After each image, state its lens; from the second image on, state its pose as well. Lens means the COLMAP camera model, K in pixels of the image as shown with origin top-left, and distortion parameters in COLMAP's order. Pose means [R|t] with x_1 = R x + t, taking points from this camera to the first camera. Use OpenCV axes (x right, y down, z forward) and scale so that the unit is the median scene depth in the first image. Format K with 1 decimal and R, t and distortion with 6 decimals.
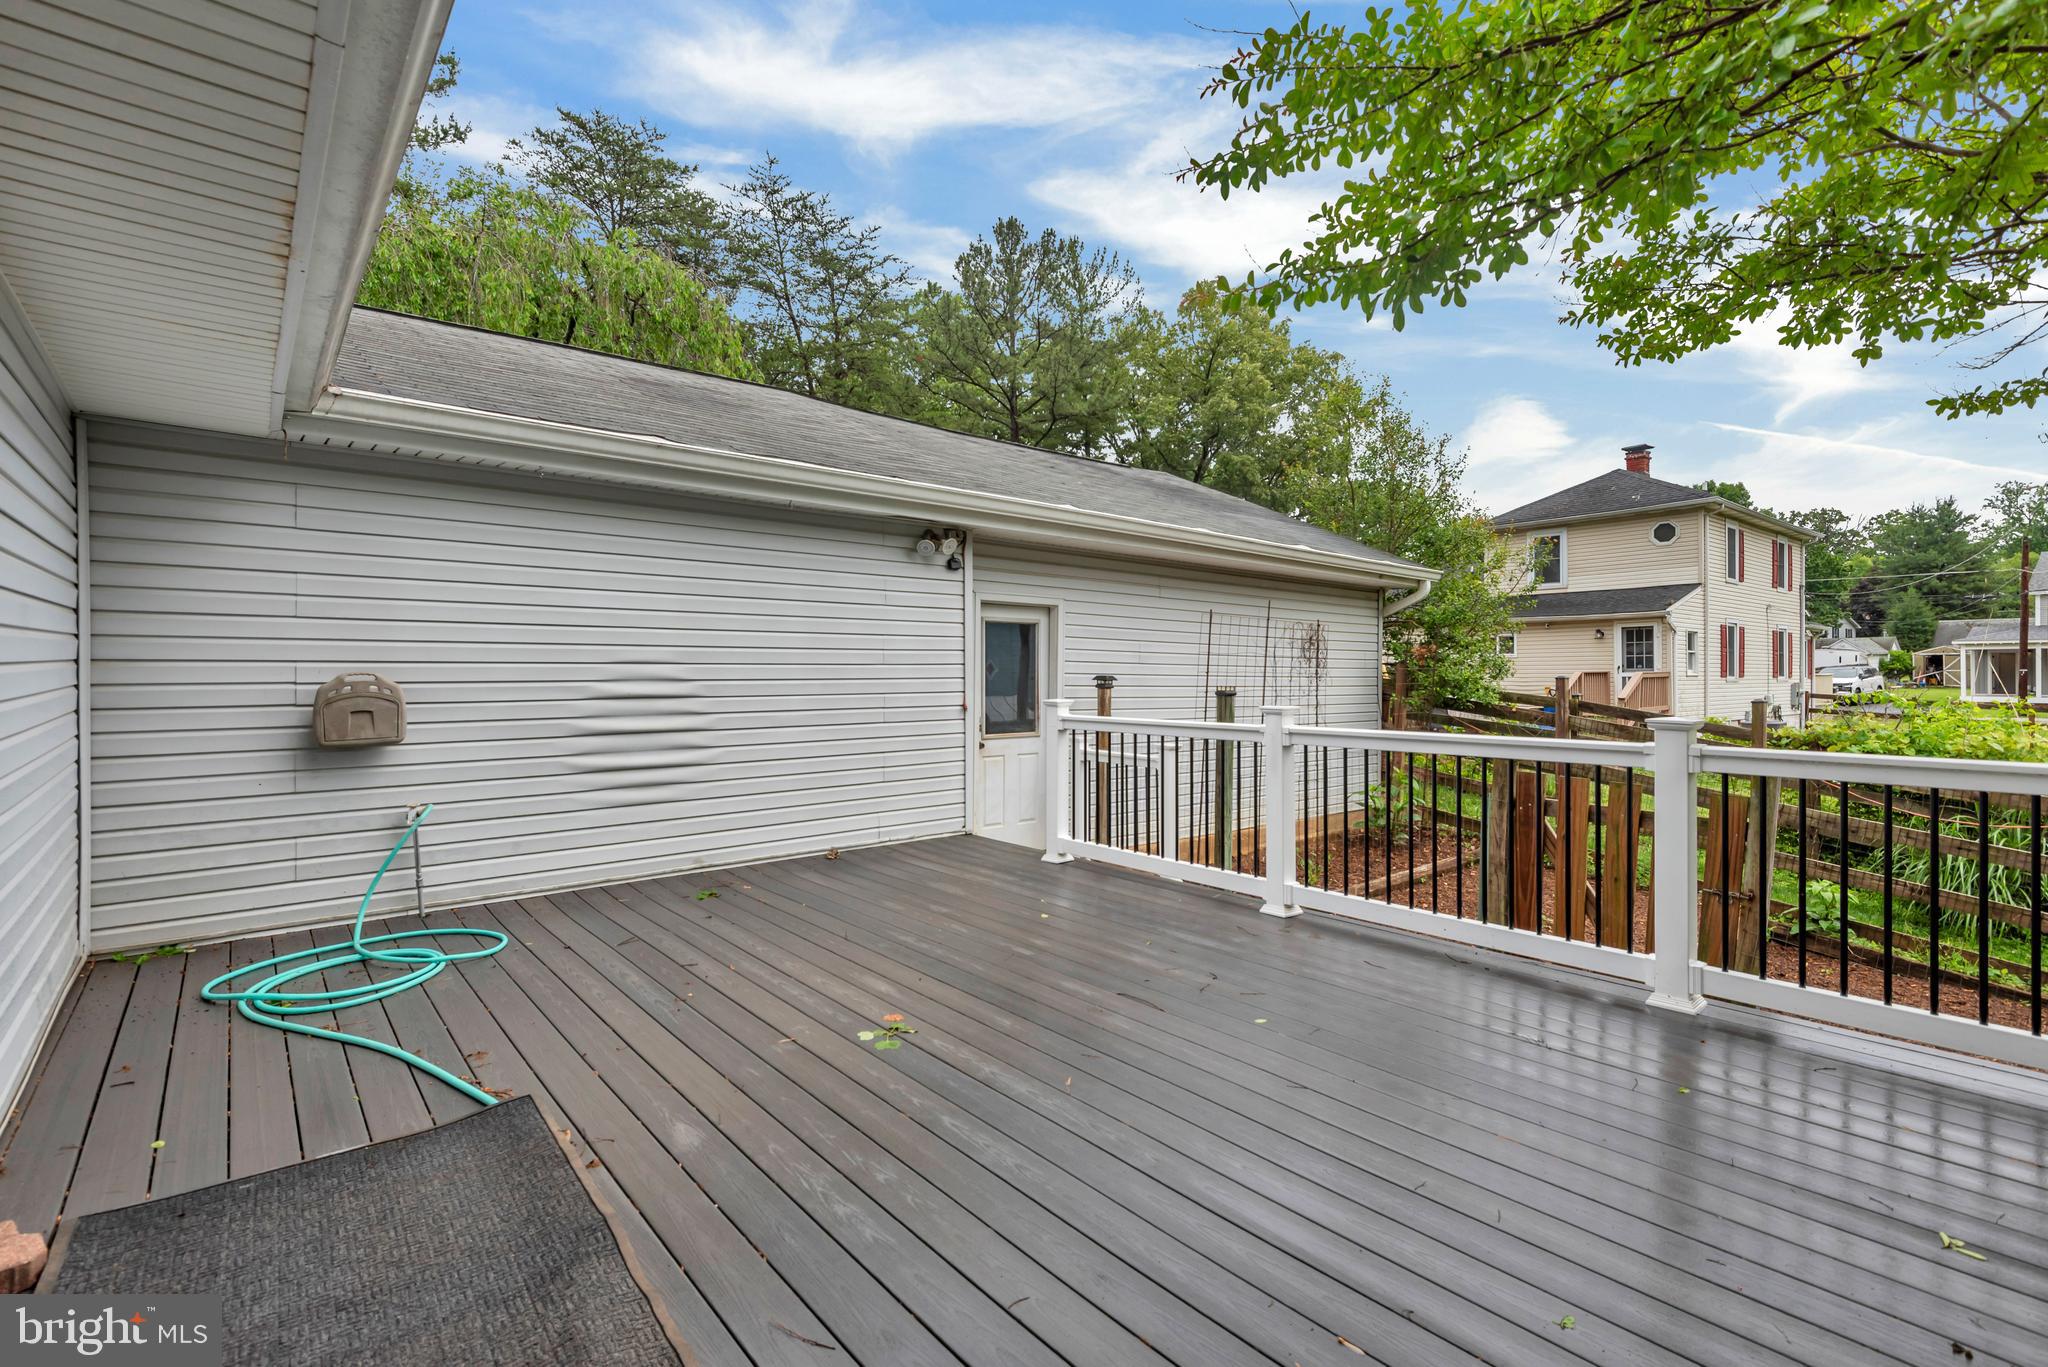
lens RADIAL K [[916.7, 0, 1022.4], [0, 916.7, 672.9], [0, 0, 1]] dist [-0.000314, -0.000208]
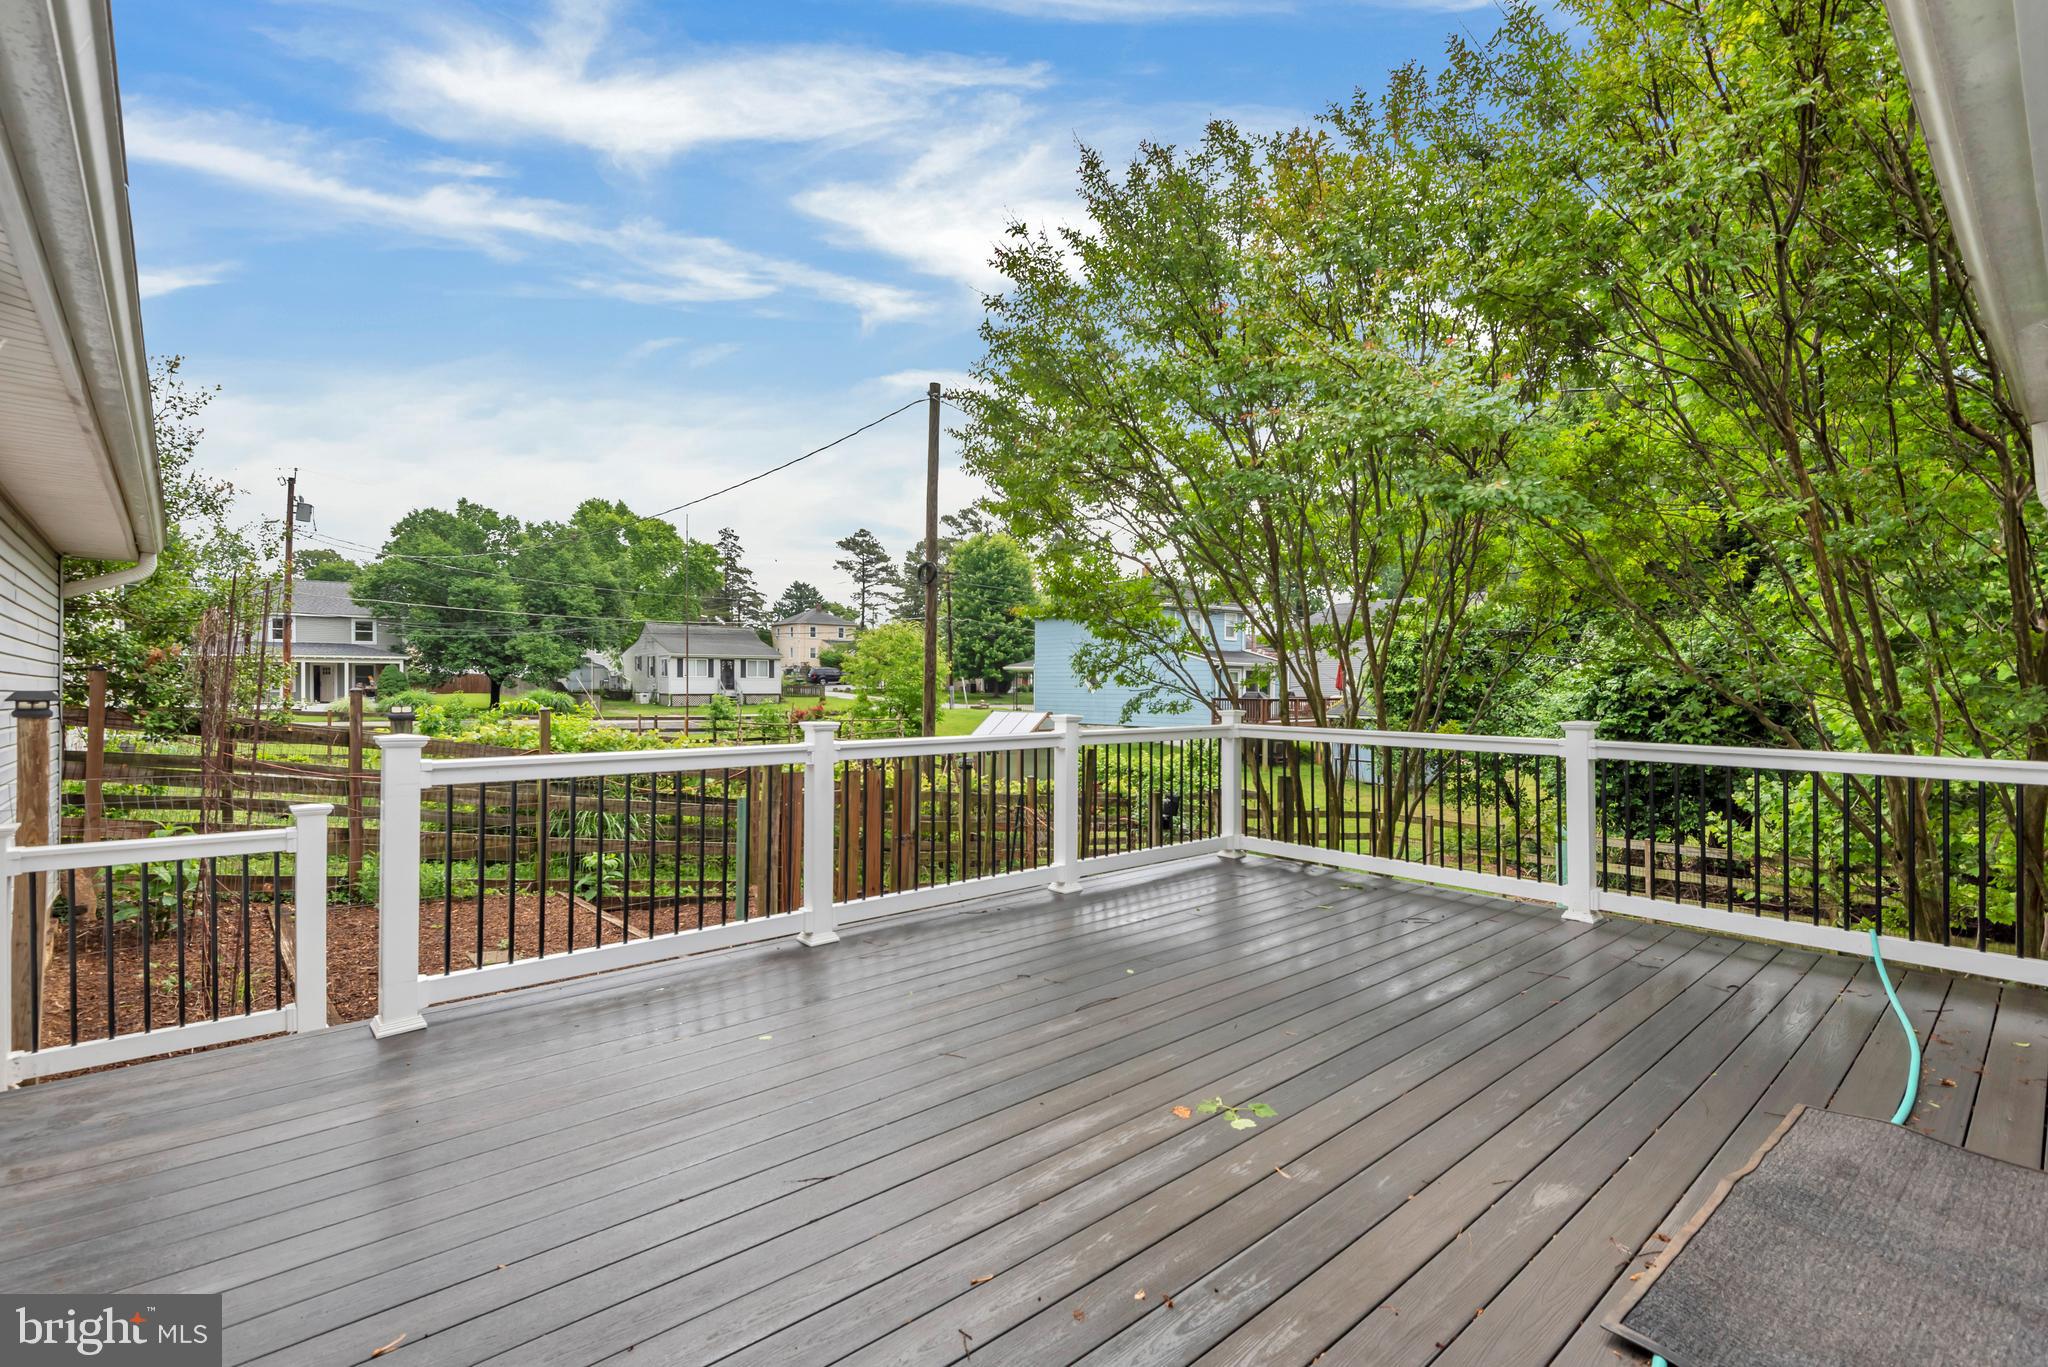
lens RADIAL K [[948.6, 0, 1024.0], [0, 948.6, 683.5], [0, 0, 1]] dist [0.000660, -0.000246]
pose [[-0.012485, -0.003206, 0.999917, -0.923461], [0.003512, 0.999989, 0.003251, -0.003002], [-0.999916, 0.003552, -0.012473, 1.091675]]
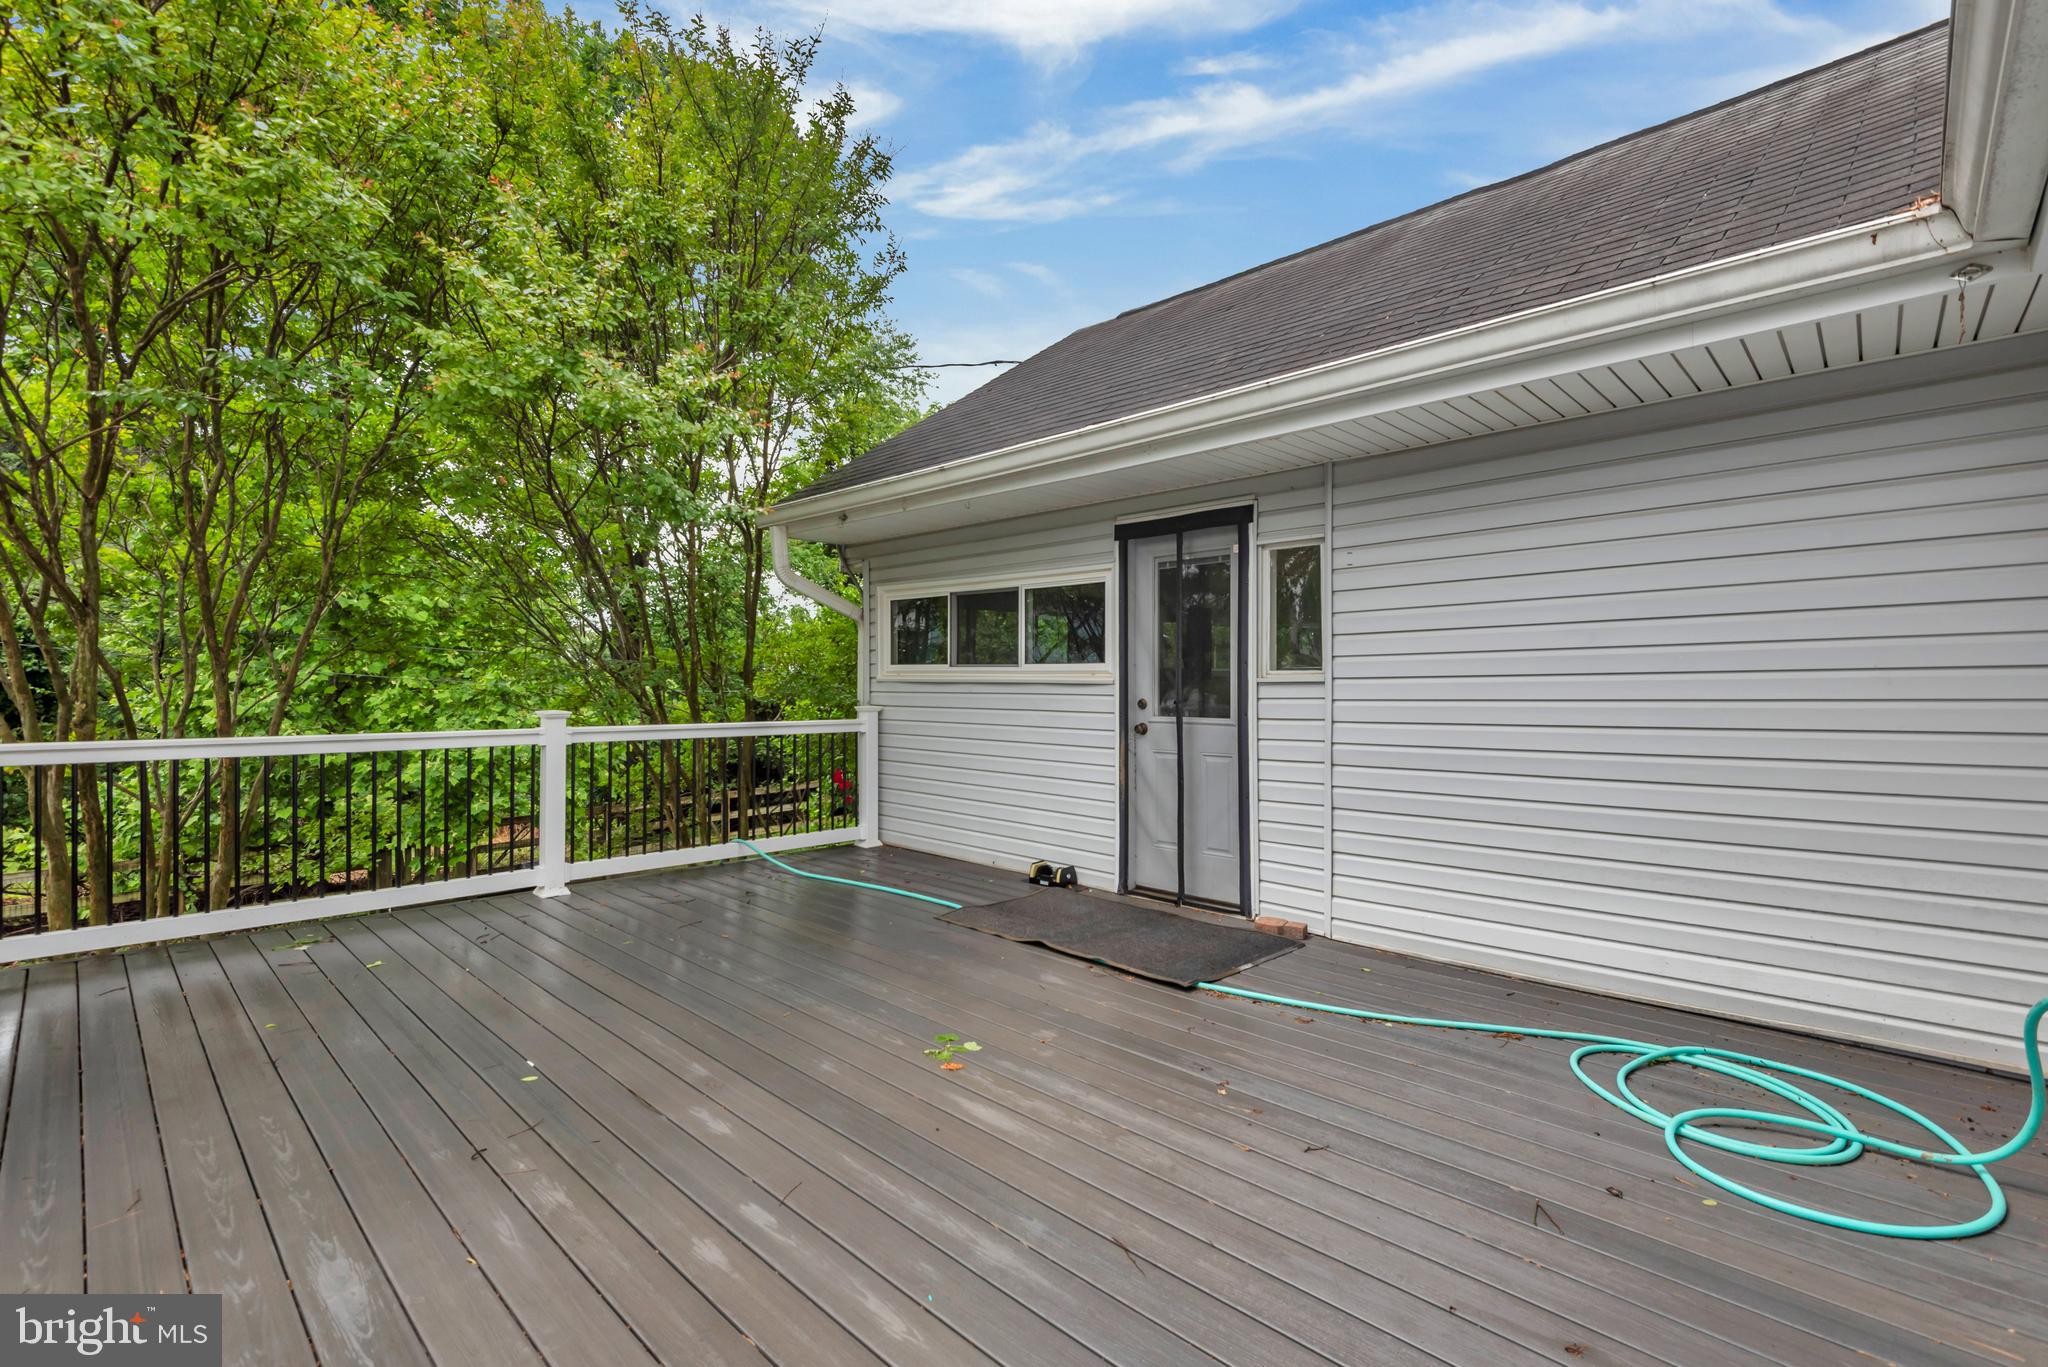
lens RADIAL K [[916.7, 0, 1022.4], [0, 916.7, 672.9], [0, 0, 1]] dist [-0.000314, -0.000208]
pose [[-0.996214, -0.005767, -0.086746, -0.121427], [-0.006129, 0.999974, 0.003907, -0.012121], [0.086722, 0.004423, -0.996223, 1.802351]]
